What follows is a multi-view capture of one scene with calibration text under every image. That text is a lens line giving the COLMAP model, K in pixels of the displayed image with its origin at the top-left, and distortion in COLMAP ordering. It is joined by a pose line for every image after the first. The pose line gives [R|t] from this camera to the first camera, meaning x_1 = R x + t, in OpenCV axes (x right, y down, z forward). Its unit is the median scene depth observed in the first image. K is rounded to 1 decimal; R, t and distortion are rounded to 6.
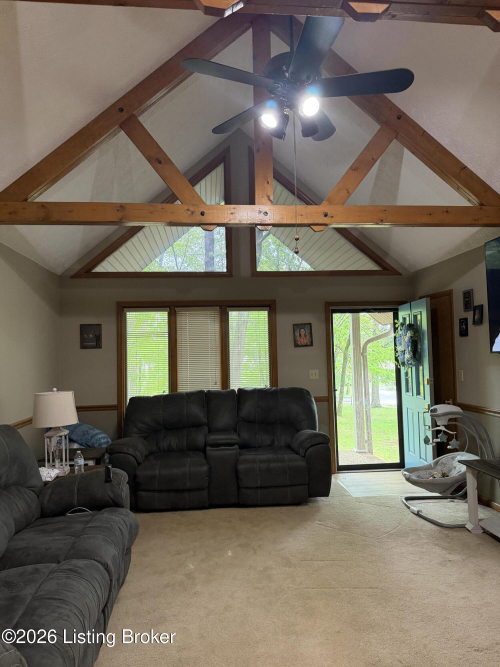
lens RADIAL K [[474.4, 0, 244.3], [0, 474.4, 333.0], [0, 0, 1]] dist [0.026288, -0.054642]
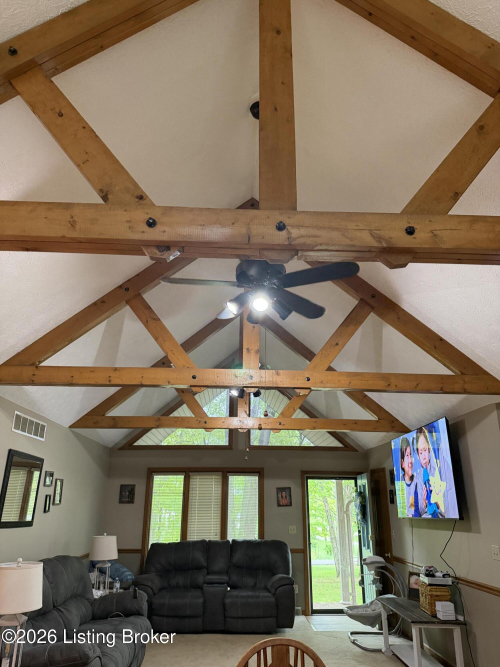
lens RADIAL K [[474.4, 0, 244.8], [0, 474.4, 319.1], [0, 0, 1]] dist [0.026288, -0.054642]
pose [[0.998286, 0.008834, -0.057856, 0.100415], [-0.026878, 0.947335, -0.319114, -0.044991], [0.051990, 0.320122, 0.945949, -0.483515]]
